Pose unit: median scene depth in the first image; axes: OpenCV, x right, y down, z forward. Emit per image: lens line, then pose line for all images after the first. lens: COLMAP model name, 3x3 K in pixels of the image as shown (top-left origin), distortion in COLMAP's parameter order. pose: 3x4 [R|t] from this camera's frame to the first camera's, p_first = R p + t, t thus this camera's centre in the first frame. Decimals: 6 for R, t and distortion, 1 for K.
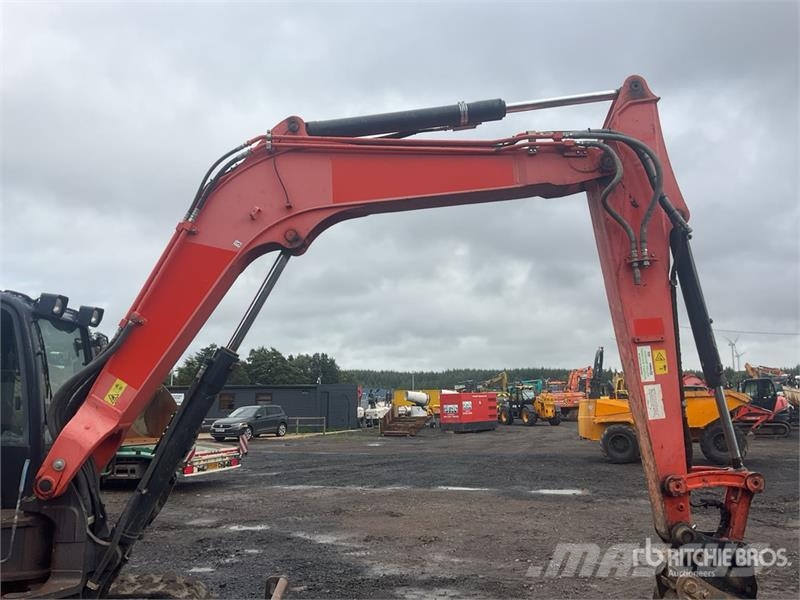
lens RADIAL K [[660.1, 0, 400.3], [0, 660.1, 301.5], [0, 0, 1]] dist [0.067158, -0.110569]
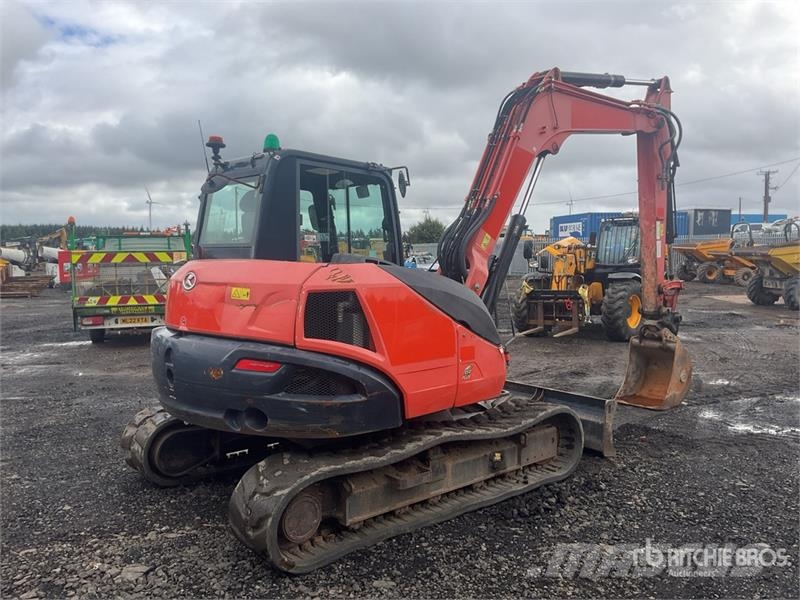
lens RADIAL K [[660.1, 0, 400.4], [0, 660.1, 305.9], [0, 0, 1]] dist [0.067158, -0.110569]
pose [[0.775771, -0.049603, 0.629062, -1.468783], [-0.087786, 0.978727, 0.185435, 0.013980], [-0.624878, -0.199079, 0.754914, -0.067161]]
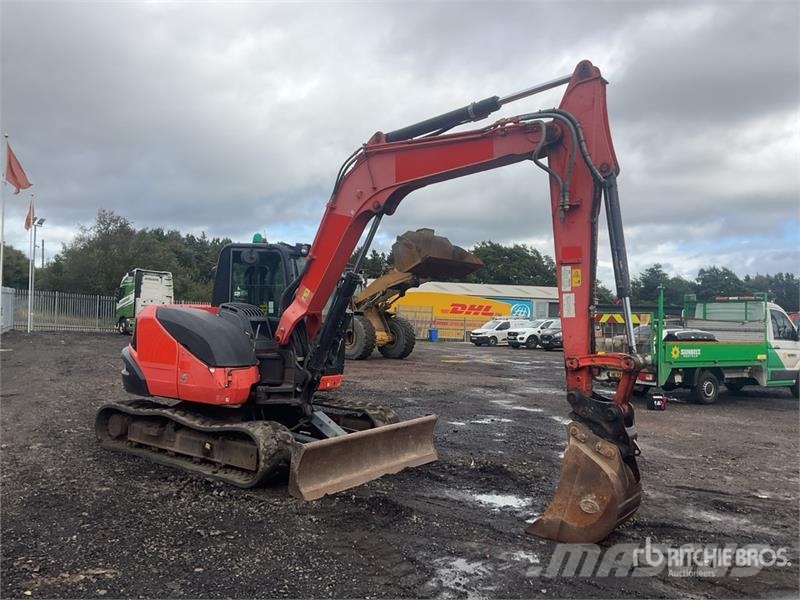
lens RADIAL K [[660.1, 0, 399.5], [0, 660.1, 297.0], [0, 0, 1]] dist [0.067158, -0.110569]
pose [[0.779994, 0.012367, -0.625664, 0.929395], [0.057640, 0.994135, 0.091508, -0.016270], [0.623126, -0.107440, 0.774707, -0.299389]]
